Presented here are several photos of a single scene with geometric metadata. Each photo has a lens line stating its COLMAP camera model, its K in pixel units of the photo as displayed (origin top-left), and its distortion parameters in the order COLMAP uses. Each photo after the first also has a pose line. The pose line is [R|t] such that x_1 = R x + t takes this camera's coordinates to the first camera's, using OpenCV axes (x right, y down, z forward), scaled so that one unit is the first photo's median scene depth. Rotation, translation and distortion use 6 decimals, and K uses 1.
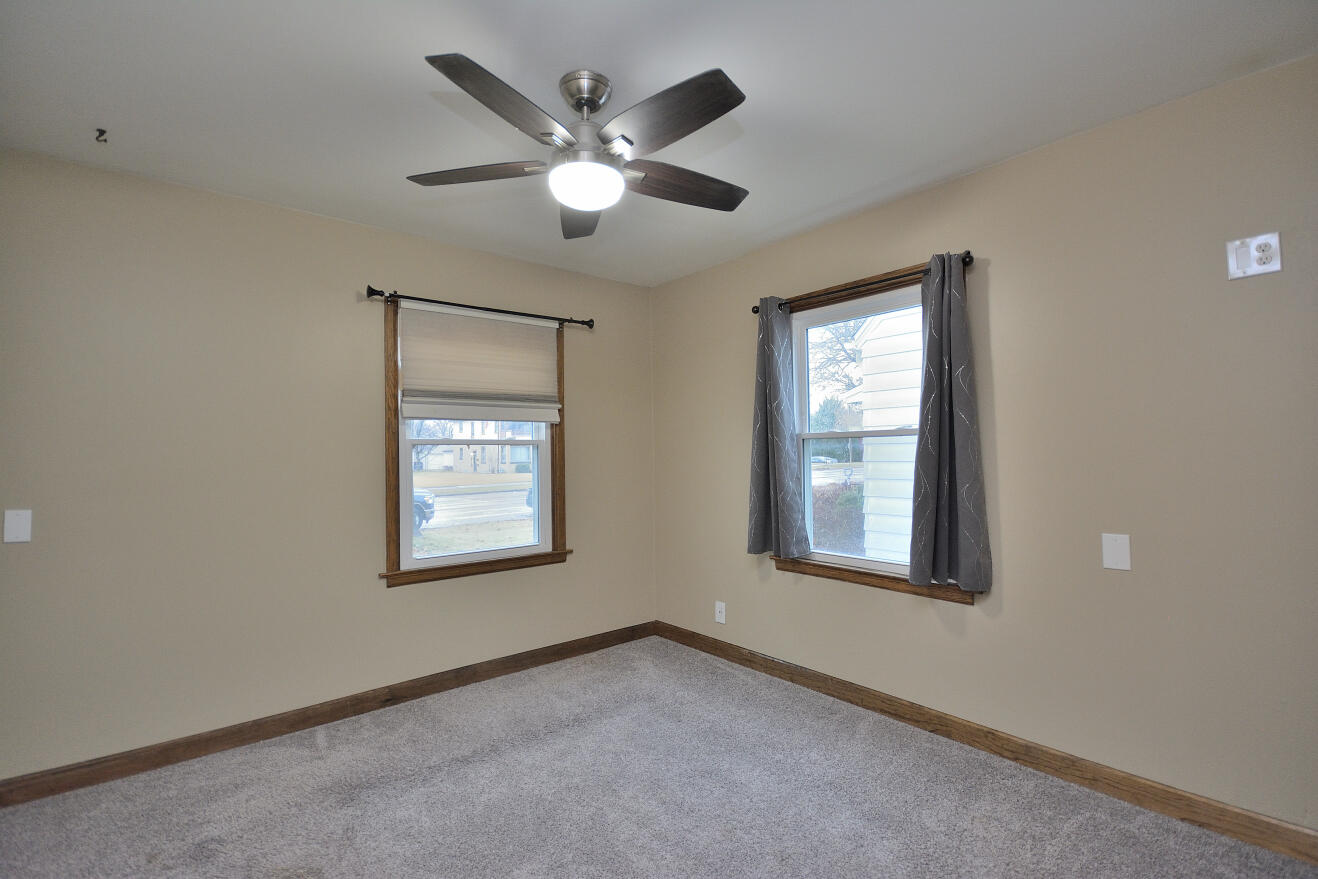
lens RADIAL K [[590.4, 0, 659.5], [0, 590.4, 438.7], [0, 0, 1]] dist [-0.003359, -0.003118]
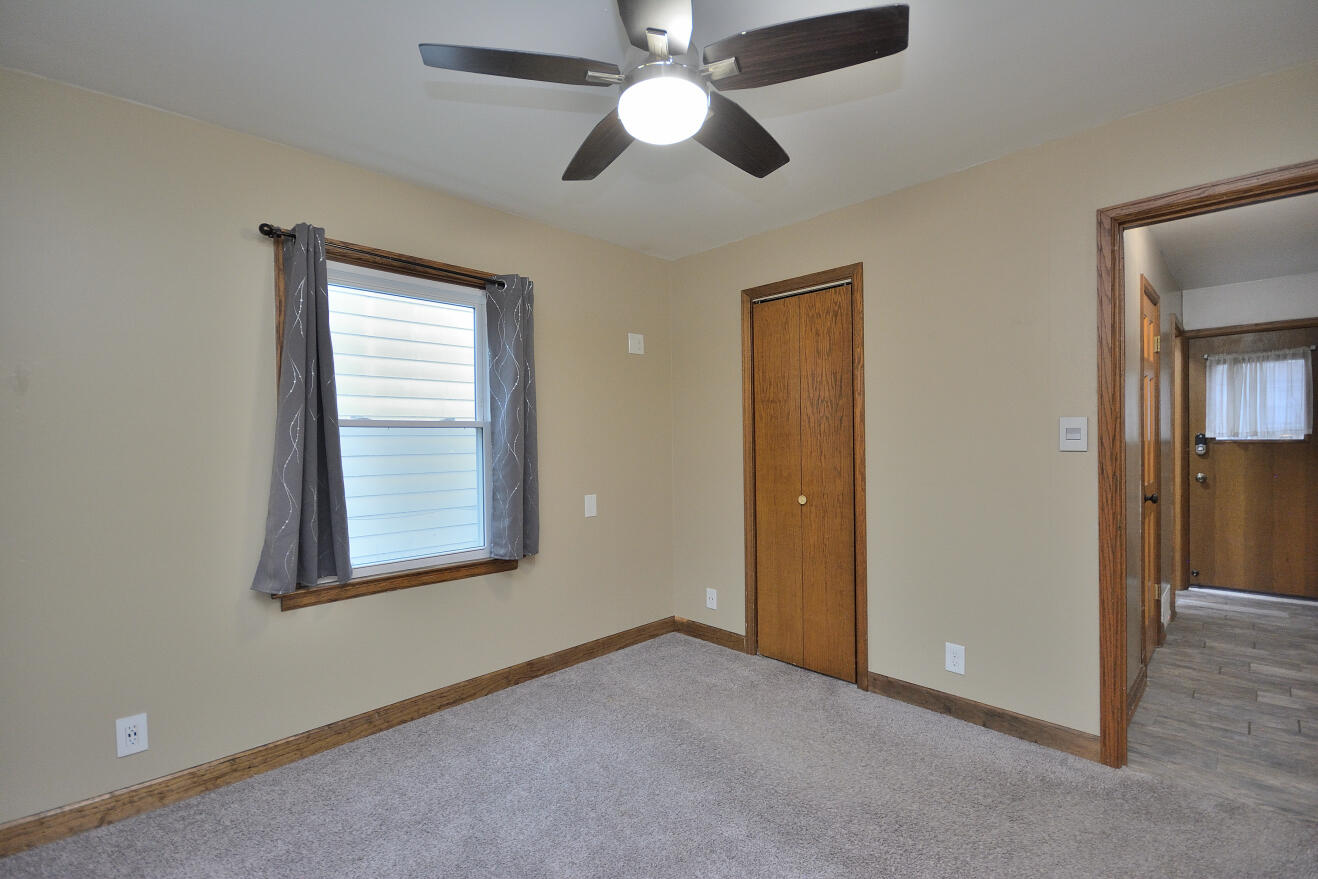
lens RADIAL K [[590.4, 0, 659.7], [0, 590.4, 442.9], [0, 0, 1]] dist [-0.003359, -0.003118]
pose [[-0.088753, 0.010973, 0.995993, -0.629031], [-0.009835, 0.999881, -0.011892, 0.029363], [-0.996005, -0.010851, -0.088635, 0.719795]]
